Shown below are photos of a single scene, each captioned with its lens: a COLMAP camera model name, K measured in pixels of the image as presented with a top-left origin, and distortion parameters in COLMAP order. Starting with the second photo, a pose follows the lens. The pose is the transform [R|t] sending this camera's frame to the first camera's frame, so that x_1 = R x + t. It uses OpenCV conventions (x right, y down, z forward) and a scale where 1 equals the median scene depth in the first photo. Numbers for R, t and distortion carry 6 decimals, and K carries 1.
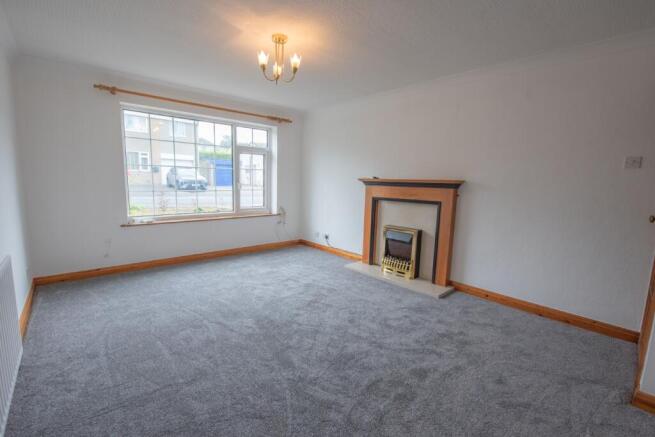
lens RADIAL K [[278.6, 0, 326.0], [0, 278.6, 217.2], [0, 0, 1]] dist [-0.005548, -0.000326]
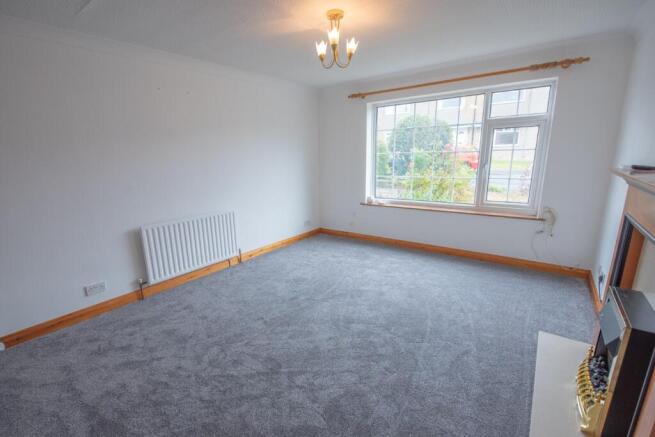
lens RADIAL K [[304.7, 0, 325.5], [0, 304.7, 223.0], [0, 0, 1]] dist [-0.002521, -0.000076]
pose [[0.200463, 0.188944, -0.961309, 0.474819], [-0.100536, 0.980014, 0.171655, -0.084499], [0.974529, 0.062236, 0.215452, 0.433715]]
